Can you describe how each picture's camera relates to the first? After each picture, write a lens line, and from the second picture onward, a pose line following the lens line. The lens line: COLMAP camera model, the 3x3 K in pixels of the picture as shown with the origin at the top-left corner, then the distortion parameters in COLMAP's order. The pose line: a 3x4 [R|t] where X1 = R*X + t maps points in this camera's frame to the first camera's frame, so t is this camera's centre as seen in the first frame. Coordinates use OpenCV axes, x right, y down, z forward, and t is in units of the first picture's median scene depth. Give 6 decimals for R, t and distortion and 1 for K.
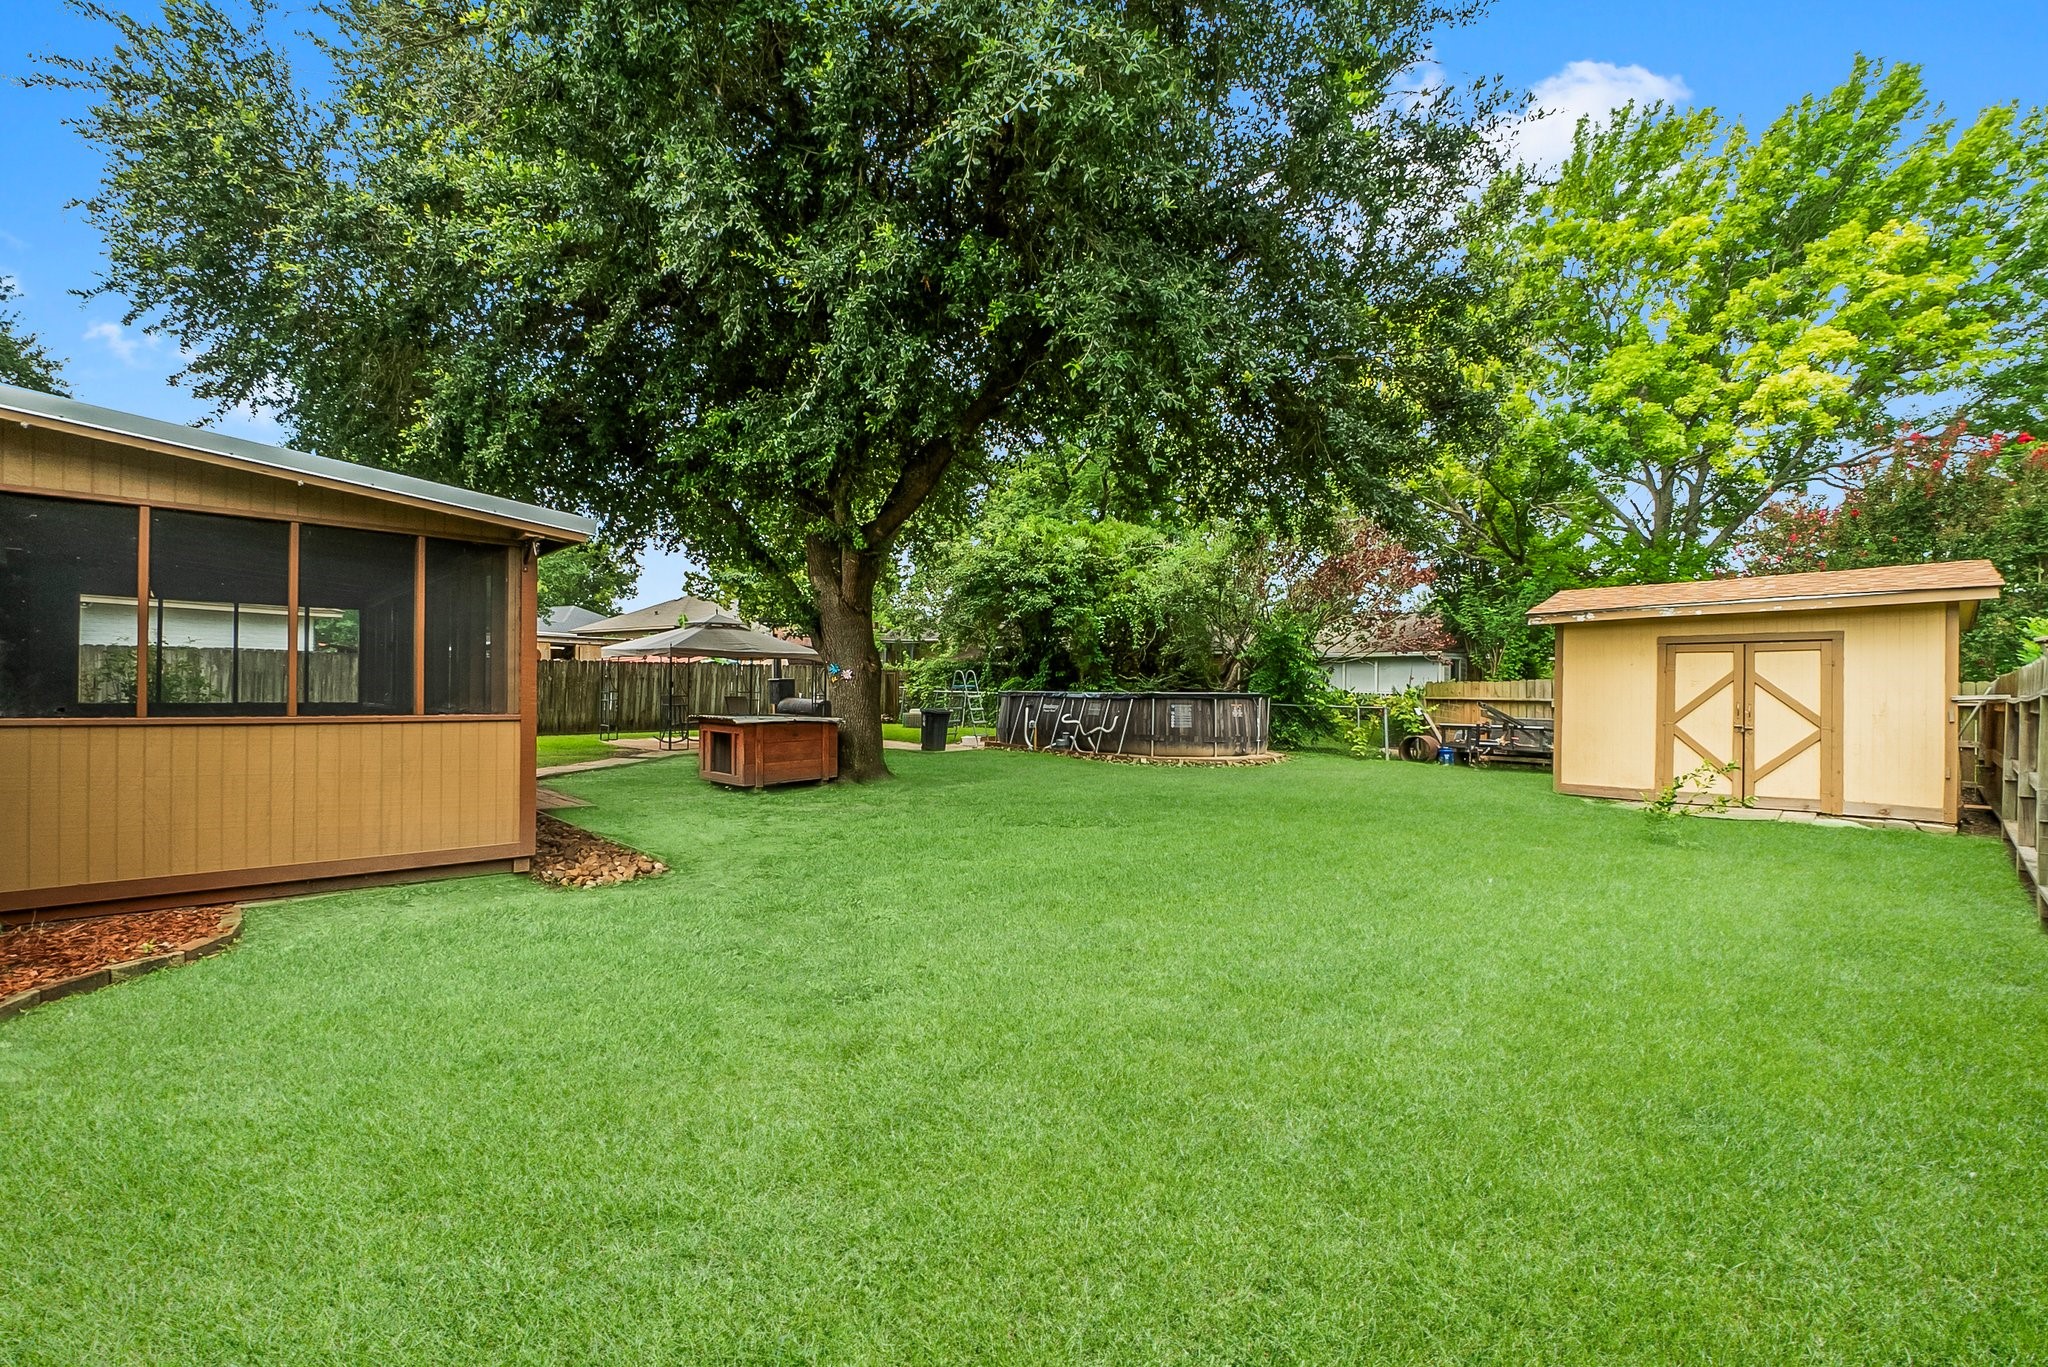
lens RADIAL K [[891.2, 0, 1024.2], [0, 891.2, 685.4], [0, 0, 1]] dist [-0.003109, -0.000414]
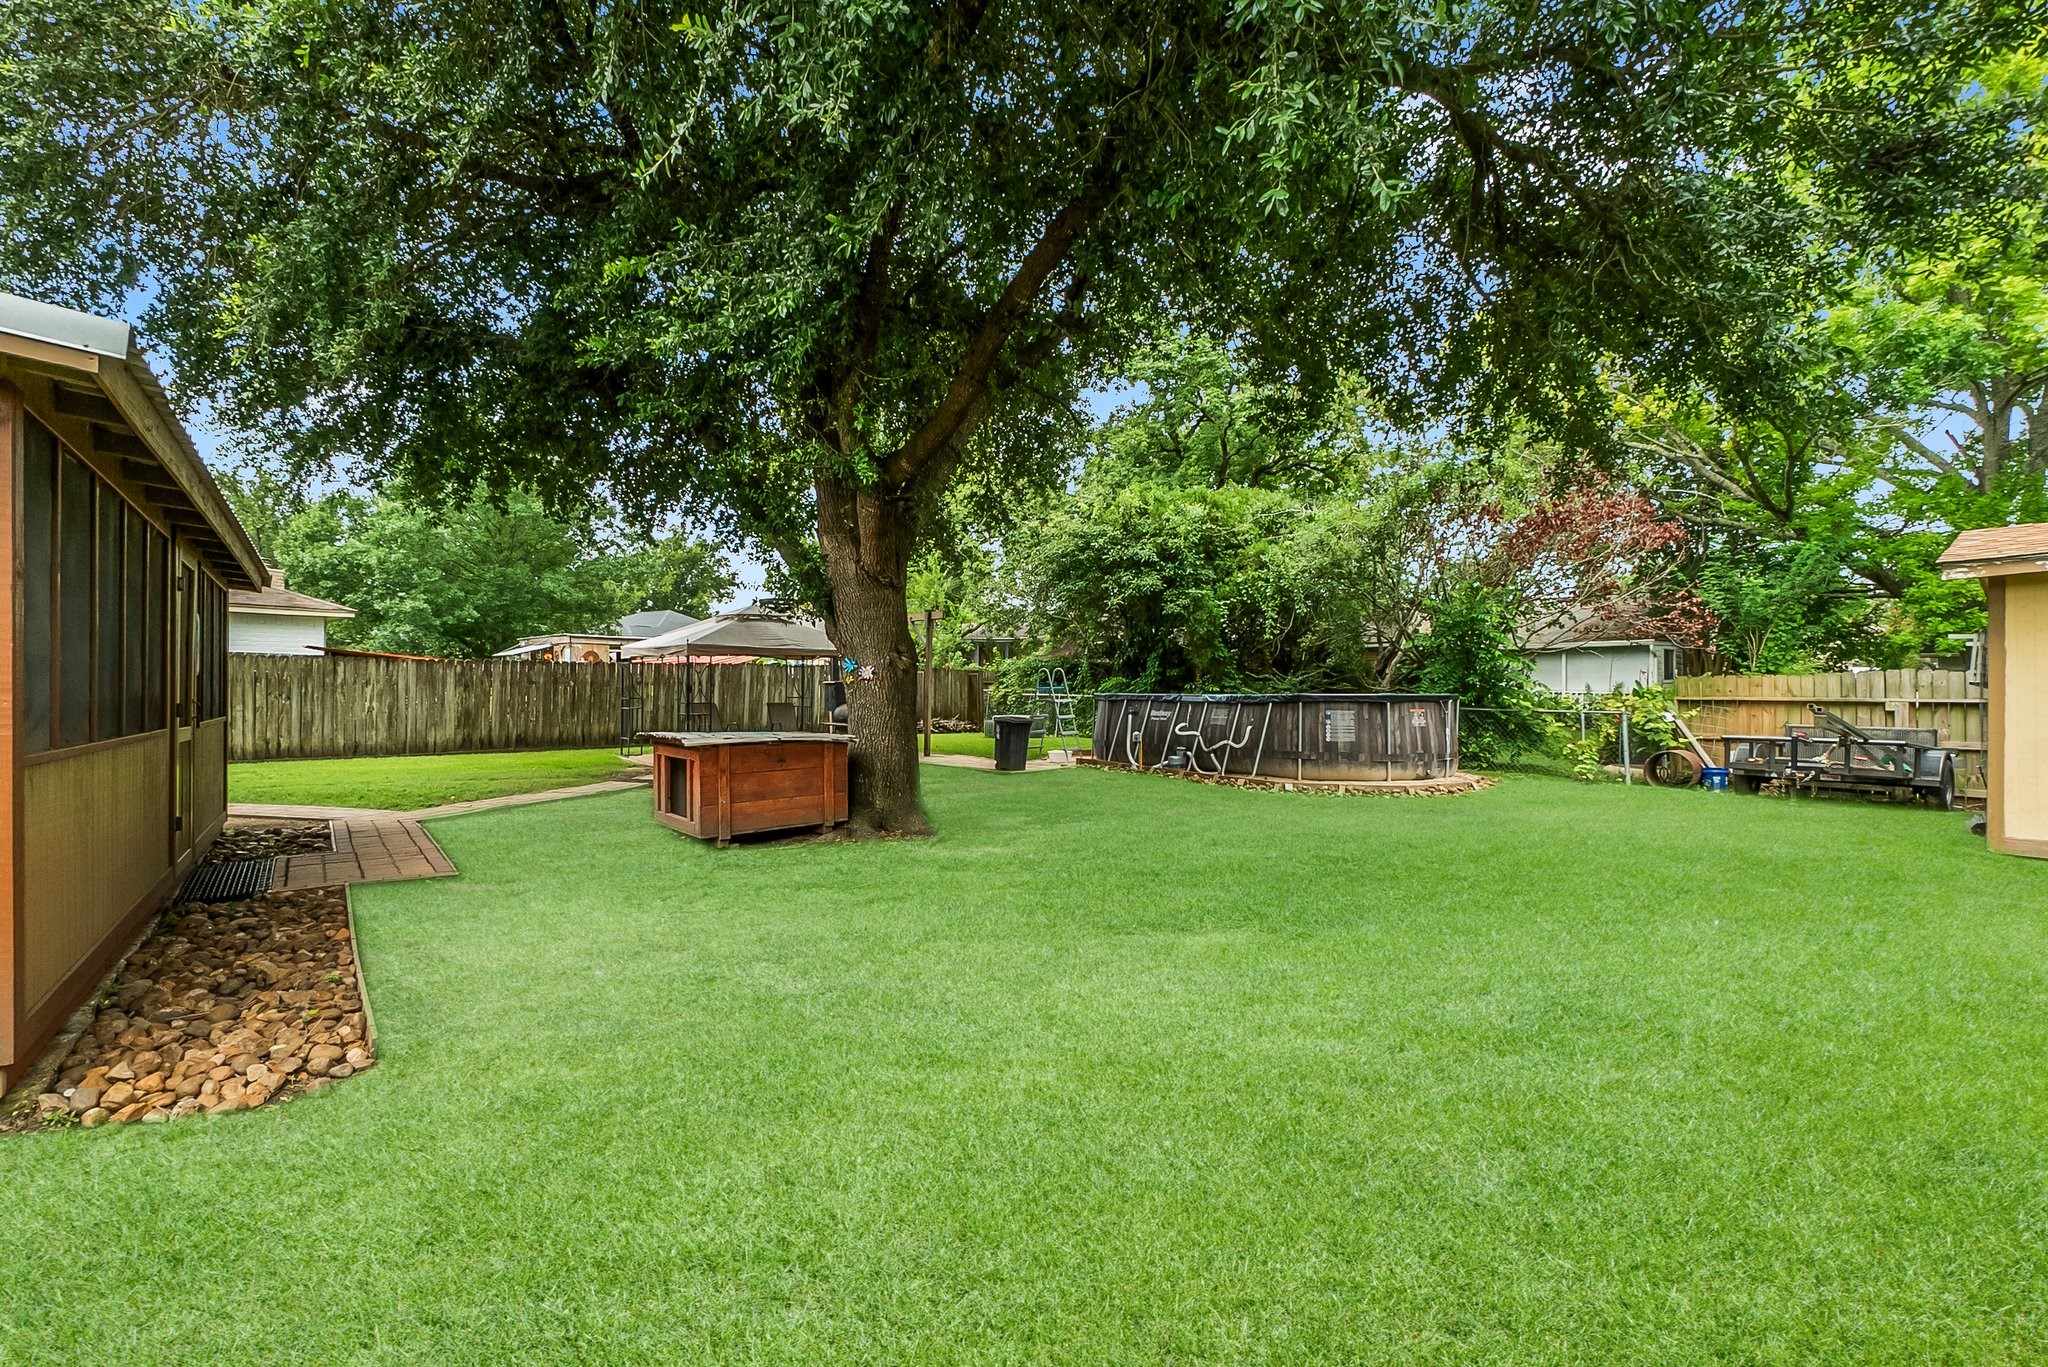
lens RADIAL K [[891.2, 0, 1020.4], [0, 891.2, 690.0], [0, 0, 1]] dist [-0.003109, -0.000414]
pose [[0.991873, -0.008526, -0.126948, 0.006666], [0.008811, 0.999960, 0.001689, 0.001021], [0.126929, -0.002794, 0.991908, 0.200768]]
